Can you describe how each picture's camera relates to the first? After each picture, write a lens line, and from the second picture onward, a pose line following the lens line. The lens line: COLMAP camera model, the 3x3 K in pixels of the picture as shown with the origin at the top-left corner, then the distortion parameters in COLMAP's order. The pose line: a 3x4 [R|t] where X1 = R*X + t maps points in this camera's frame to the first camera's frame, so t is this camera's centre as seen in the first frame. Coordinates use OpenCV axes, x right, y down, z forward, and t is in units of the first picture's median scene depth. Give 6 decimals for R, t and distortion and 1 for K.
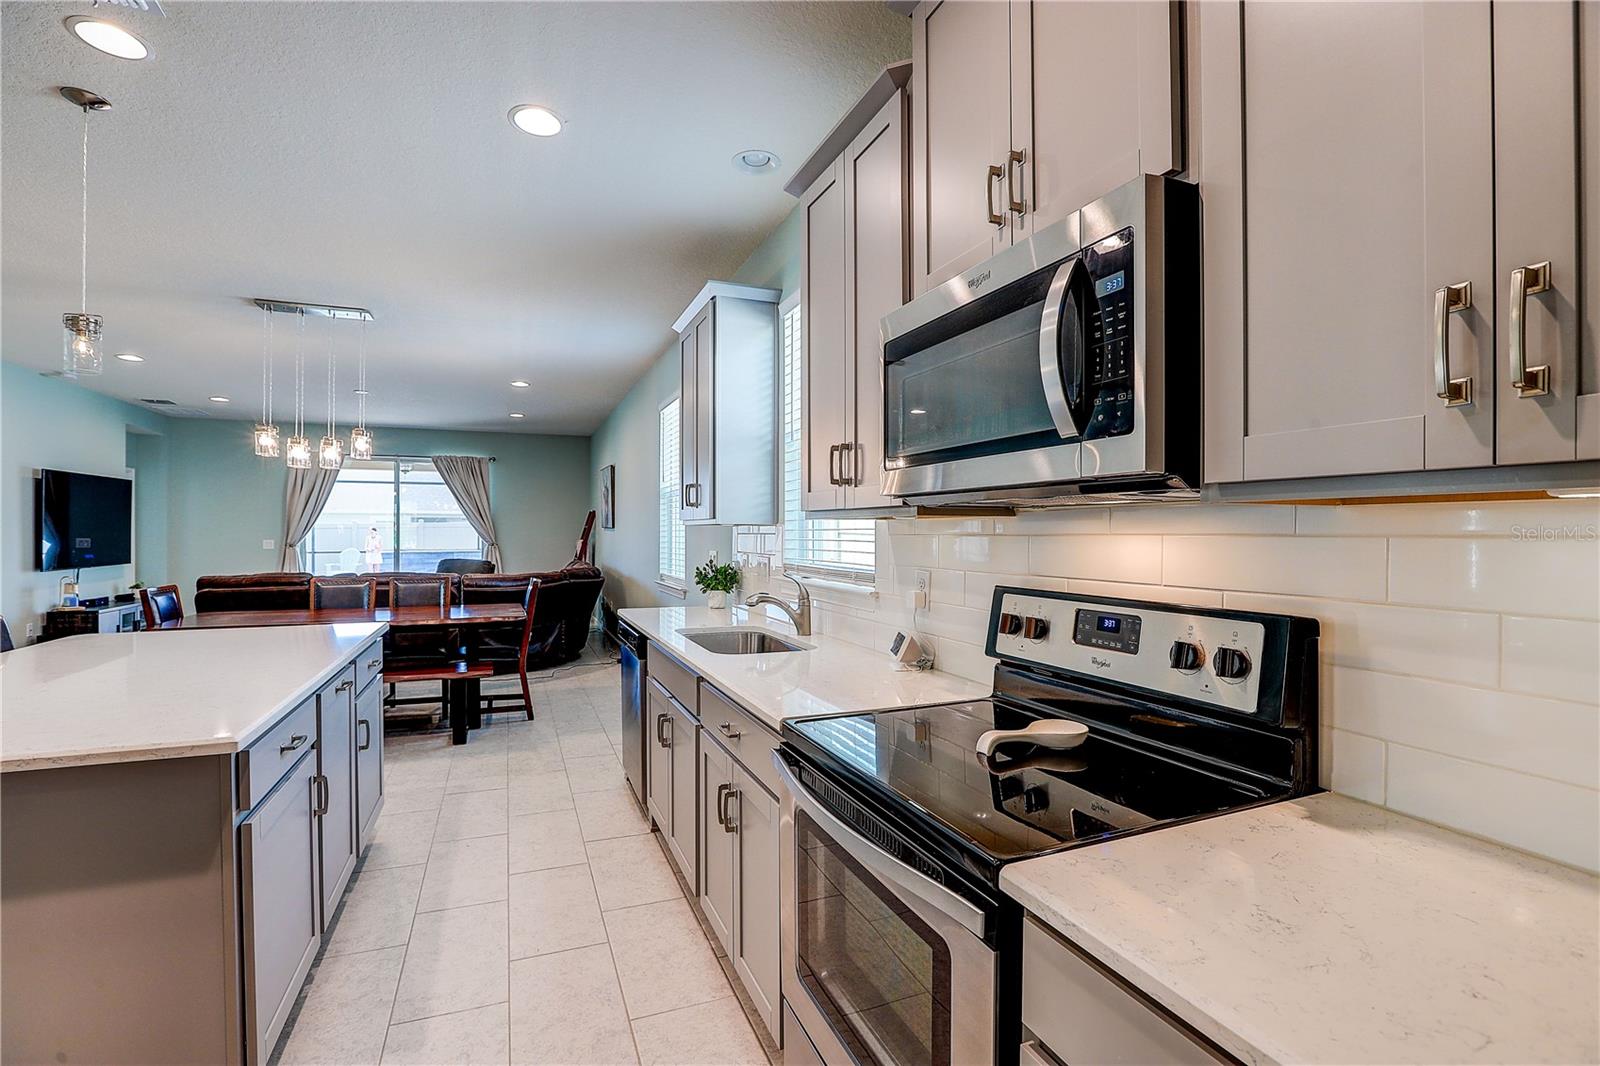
lens RADIAL K [[727.5, 0, 795.8], [0, 727.5, 532.9], [0, 0, 1]] dist [-0.059731, 0.029027]
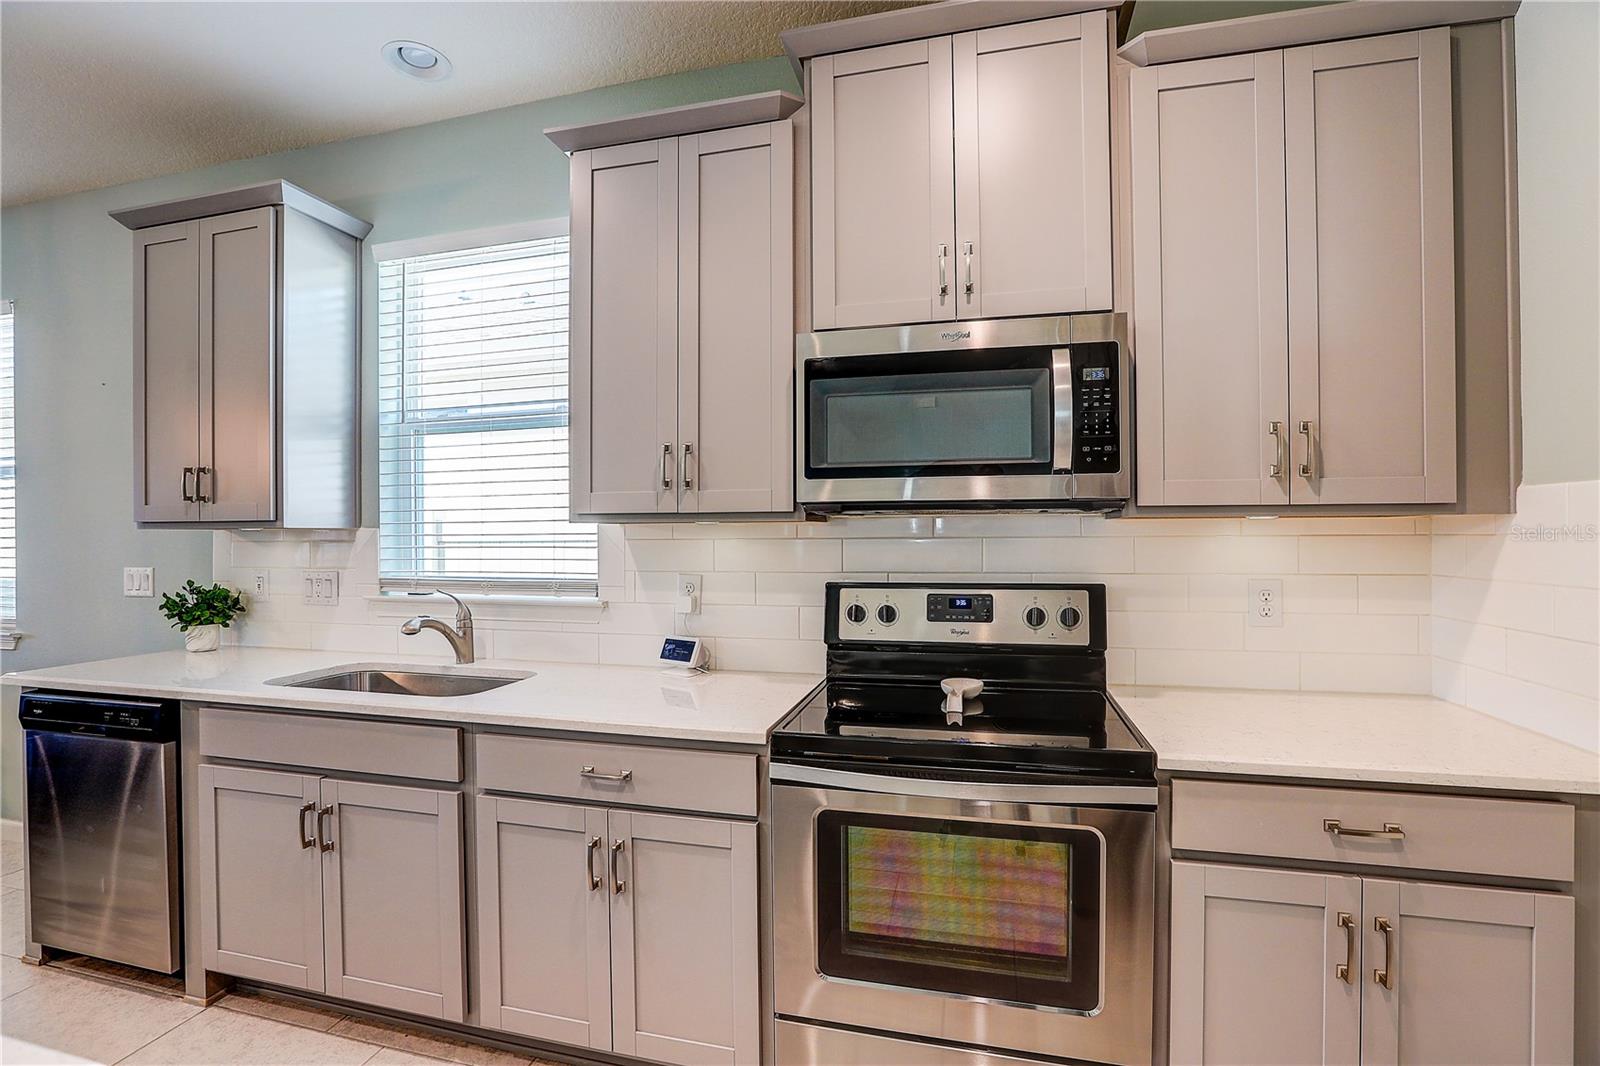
lens RADIAL K [[727.5, 0, 795.8], [0, 727.5, 532.9], [0, 0, 1]] dist [-0.059731, 0.029027]
pose [[0.594573, -0.001709, 0.804040, -0.556596], [0.006728, 0.999973, -0.002850, -0.002678], [-0.804013, 0.007104, 0.594569, 0.283716]]
